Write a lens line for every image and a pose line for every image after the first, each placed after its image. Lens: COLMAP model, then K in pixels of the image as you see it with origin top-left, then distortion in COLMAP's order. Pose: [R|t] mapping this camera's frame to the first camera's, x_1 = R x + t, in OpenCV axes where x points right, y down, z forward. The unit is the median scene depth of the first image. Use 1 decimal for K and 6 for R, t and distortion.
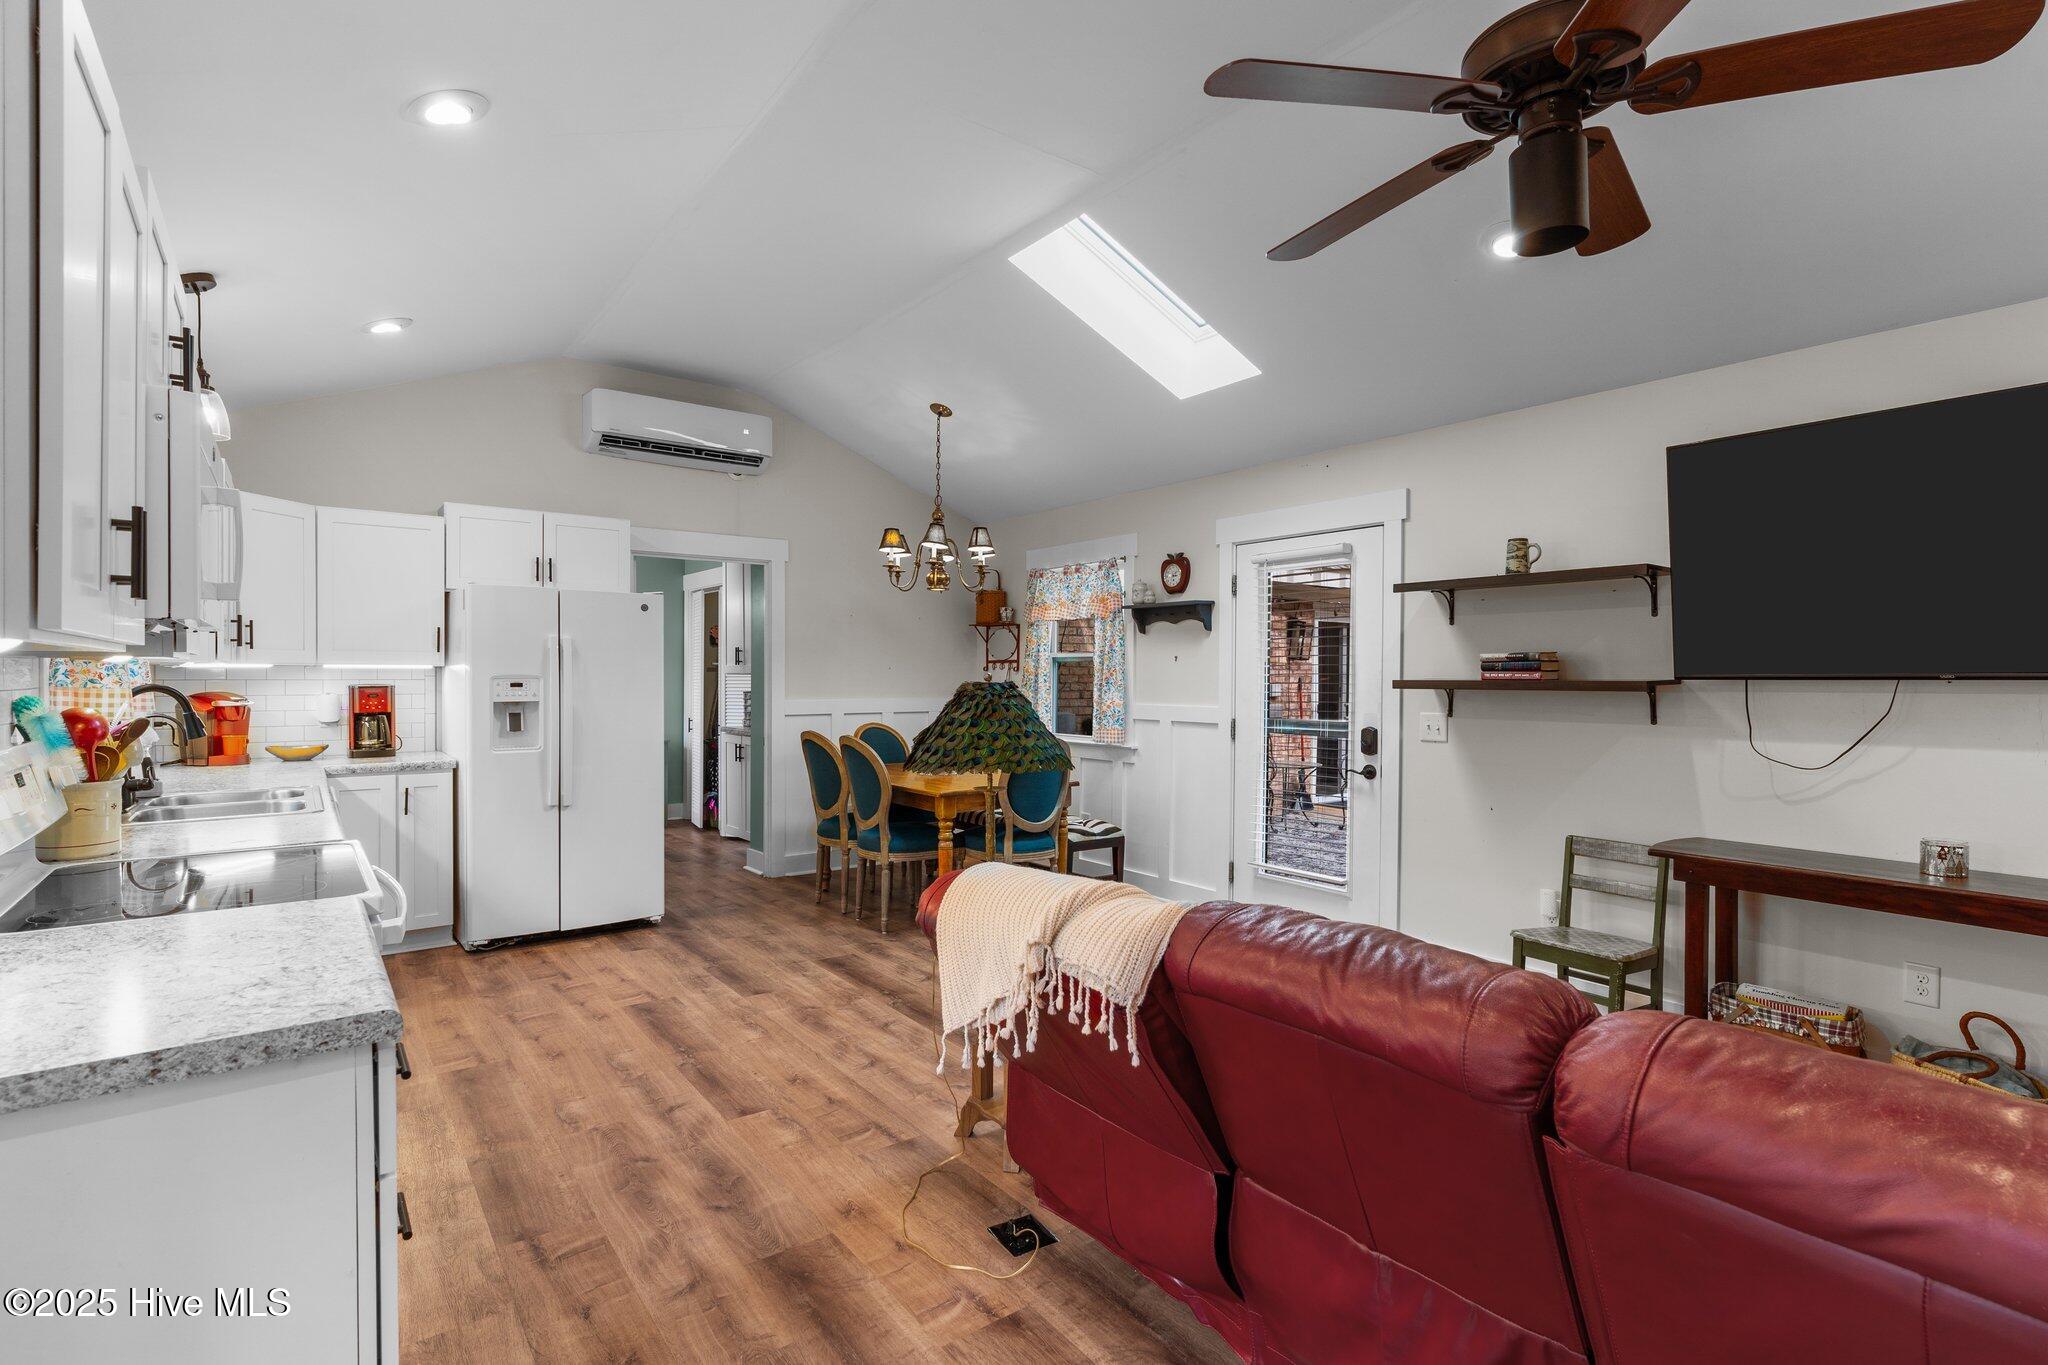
lens RADIAL K [[974.7, 0, 1023.5], [0, 974.7, 669.9], [0, 0, 1]] dist [0.001889, -0.000054]
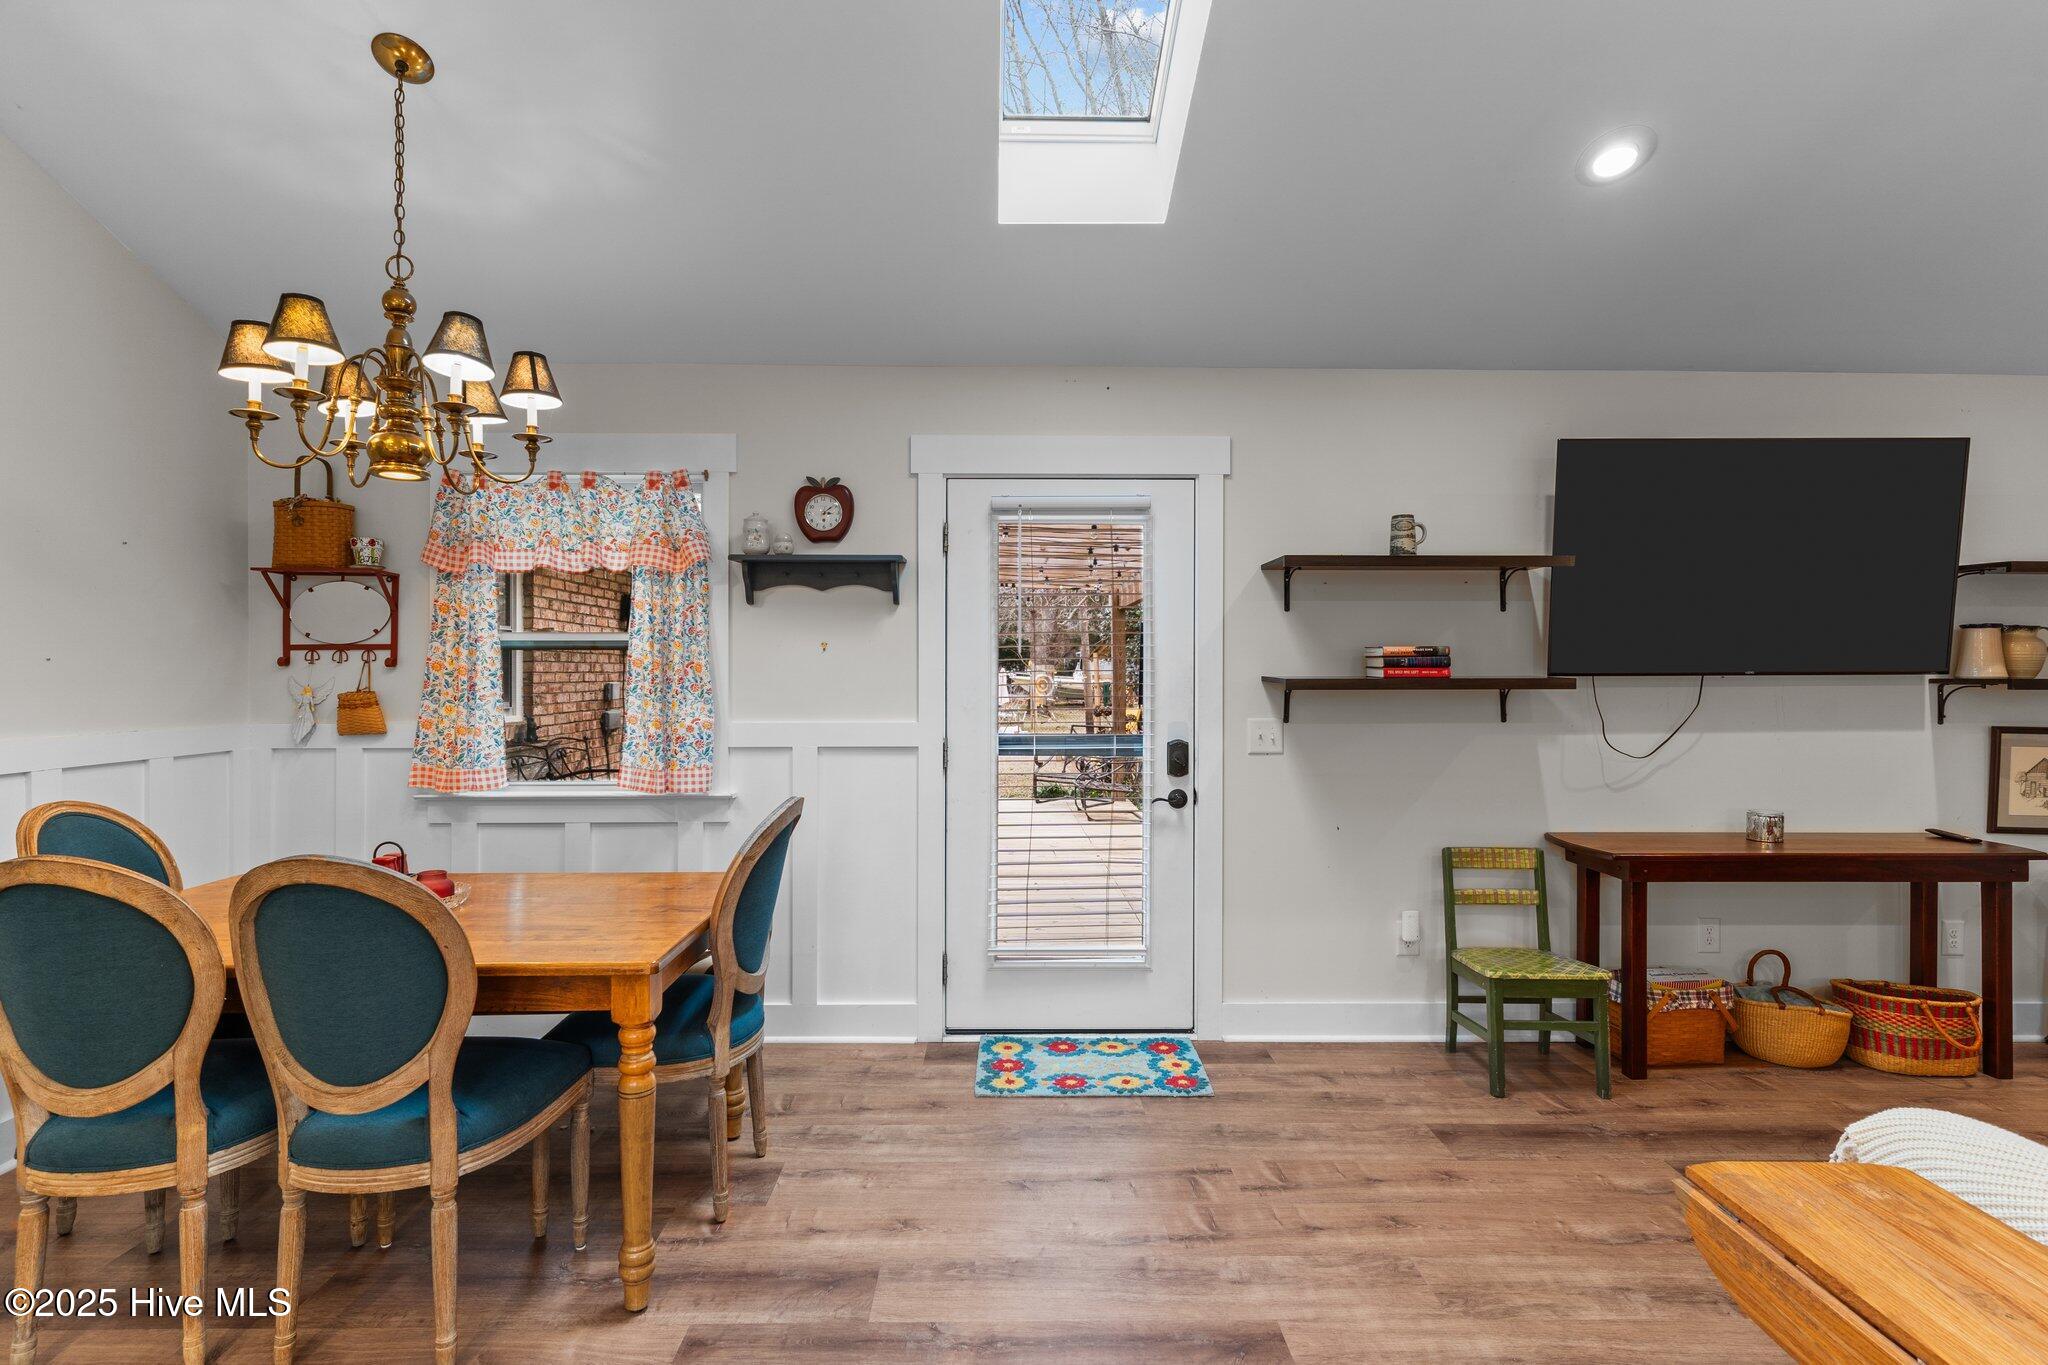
lens RADIAL K [[974.7, 0, 1023.5], [0, 974.7, 669.9], [0, 0, 1]] dist [0.001889, -0.000054]
pose [[0.586889, -0.002251, 0.809664, -0.336501], [-0.002319, 0.999987, 0.004461, 0.000283], [-0.809664, -0.004495, 0.586877, 0.649597]]
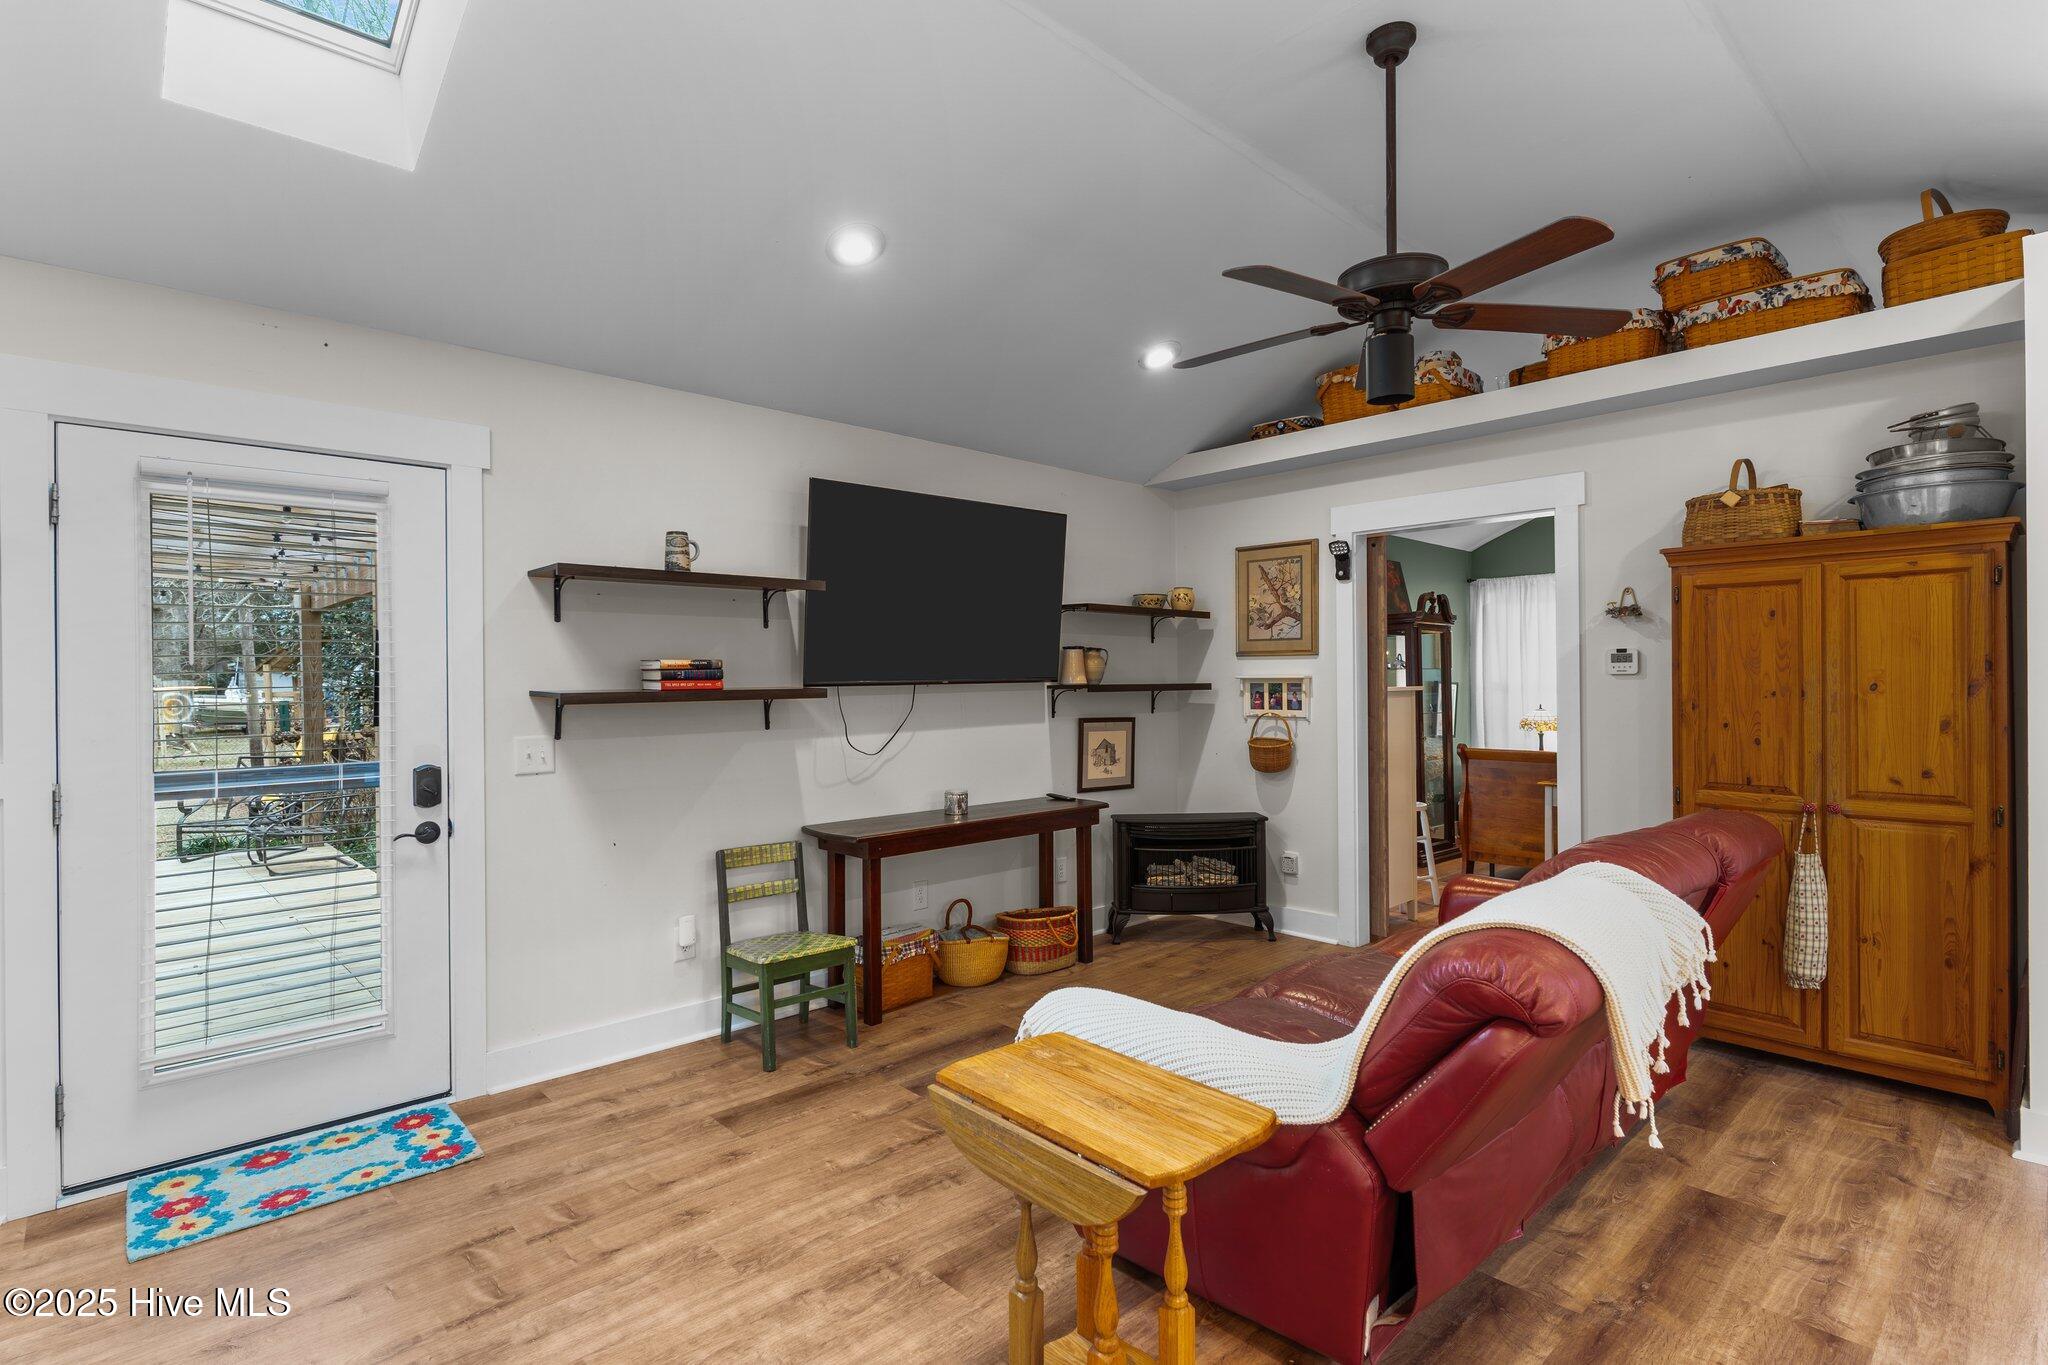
lens RADIAL K [[981.7, 0, 1017.4], [0, 981.7, 679.2], [0, 0, 1]] dist [-0.001199, -0.001049]
pose [[-0.105163, -0.001263, 0.994454, -0.357071], [0.004868, 0.999987, 0.001785, 0.000266], [-0.994443, 0.005028, -0.105156, 0.668545]]
